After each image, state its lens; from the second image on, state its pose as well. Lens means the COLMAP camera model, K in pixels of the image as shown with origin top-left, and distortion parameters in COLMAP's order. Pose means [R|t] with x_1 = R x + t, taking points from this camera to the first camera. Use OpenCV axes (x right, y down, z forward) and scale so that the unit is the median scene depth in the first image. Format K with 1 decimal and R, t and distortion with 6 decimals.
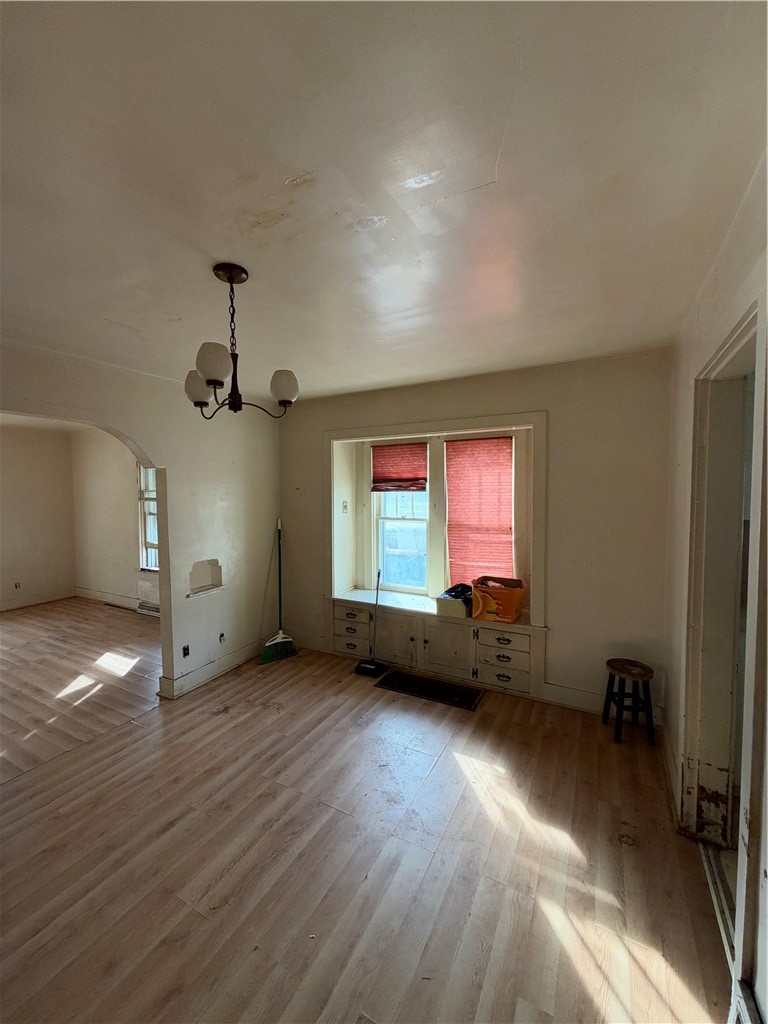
lens RADIAL K [[407.5, 0, 384.0], [0, 407.5, 510.2], [0, 0, 1]] dist [-0.000554, 0.000802]
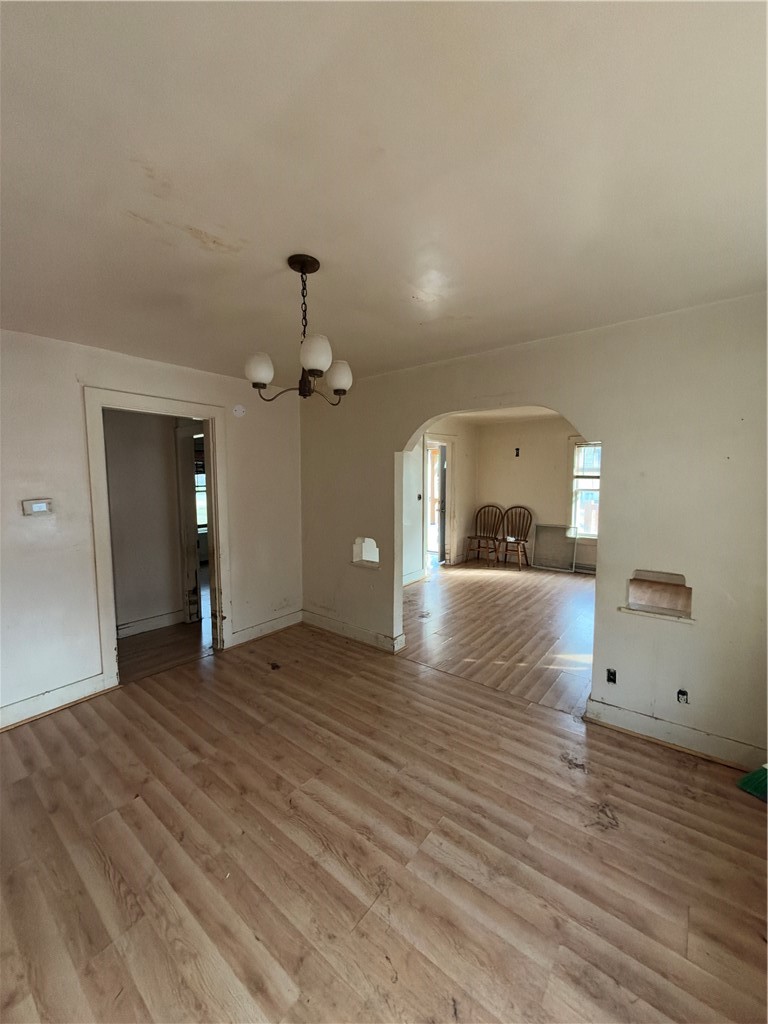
lens RADIAL K [[407.5, 0, 380.5], [0, 407.5, 509.6], [0, 0, 1]] dist [-0.000554, 0.000802]
pose [[-0.184913, 0.098301, -0.977826, 0.340586], [-0.039805, 0.993419, 0.107395, -0.038016], [0.981948, 0.058781, -0.179784, 0.717601]]
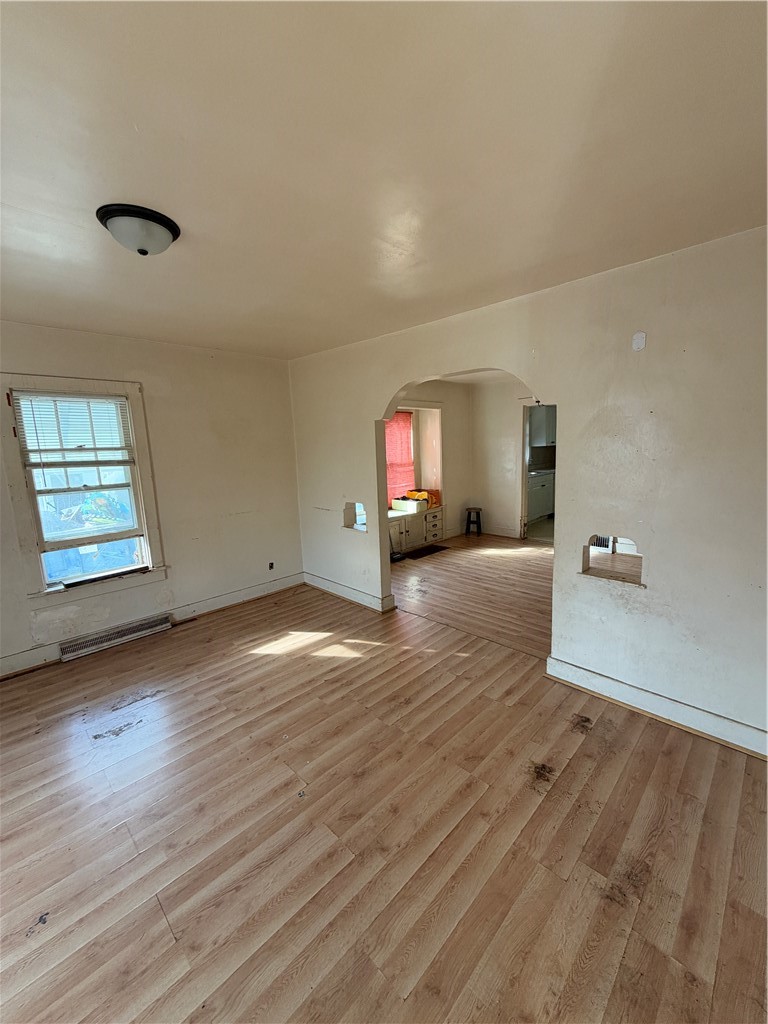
lens RADIAL K [[407.5, 0, 381.3], [0, 407.5, 509.7], [0, 0, 1]] dist [-0.000554, 0.000802]
pose [[0.283313, -0.153802, 0.946614, -1.684186], [0.079709, 0.987418, 0.136576, -0.010203], [-0.955709, 0.036760, 0.292008, 0.667973]]
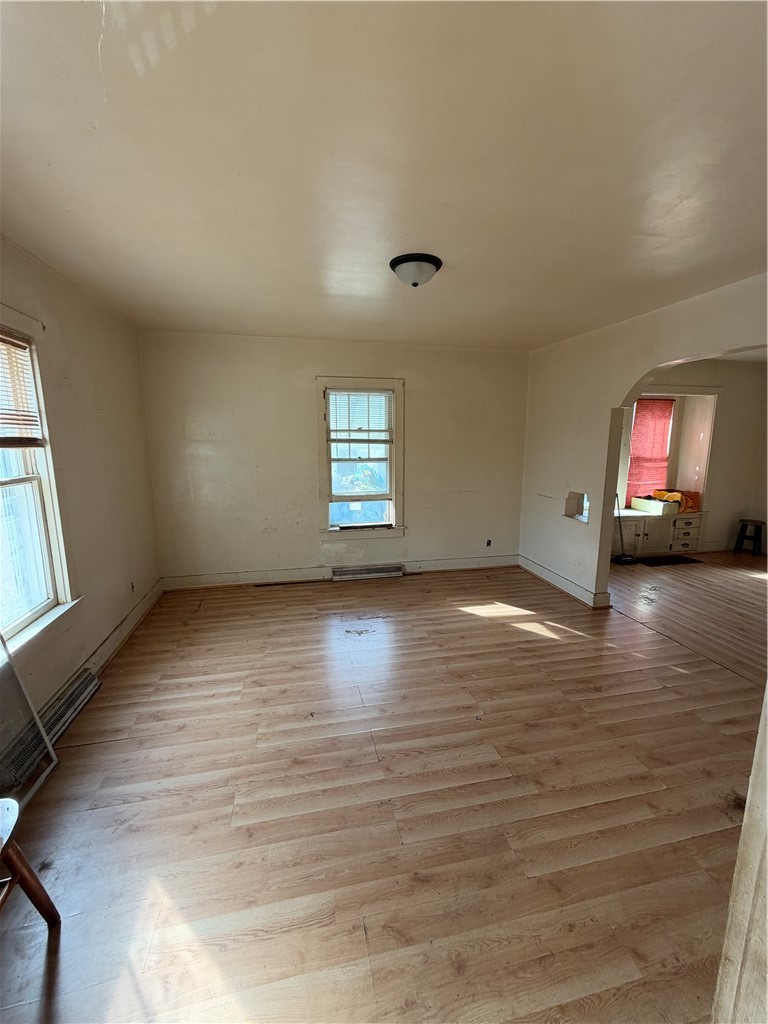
lens RADIAL K [[407.5, 0, 383.8], [0, 407.5, 508.9], [0, 0, 1]] dist [-0.000554, 0.000802]
pose [[0.753367, -0.103412, 0.649419, -1.773326], [0.025841, 0.991450, 0.127899, 0.008890], [-0.657093, -0.079573, 0.749598, 0.568028]]
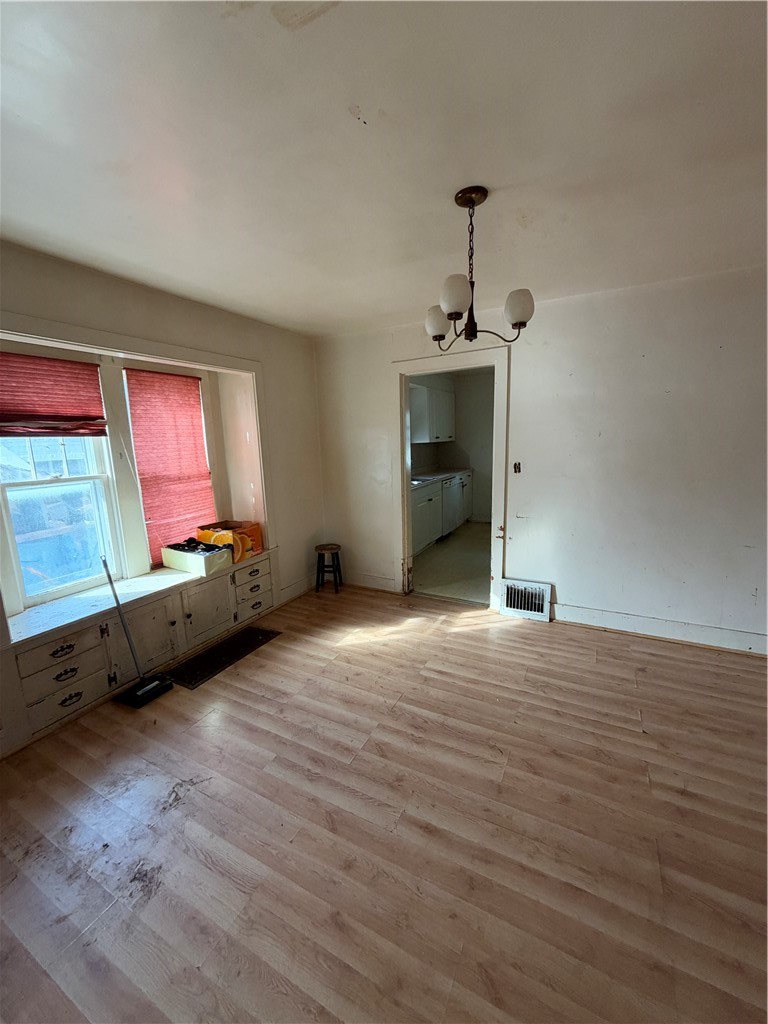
lens RADIAL K [[407.5, 0, 379.3], [0, 407.5, 509.9], [0, 0, 1]] dist [-0.000554, 0.000802]
pose [[-0.004857, -0.169393, 0.985537, -0.759408], [0.077306, 0.982535, 0.169258, -0.003601], [-0.996996, 0.077010, 0.008323, 0.646926]]
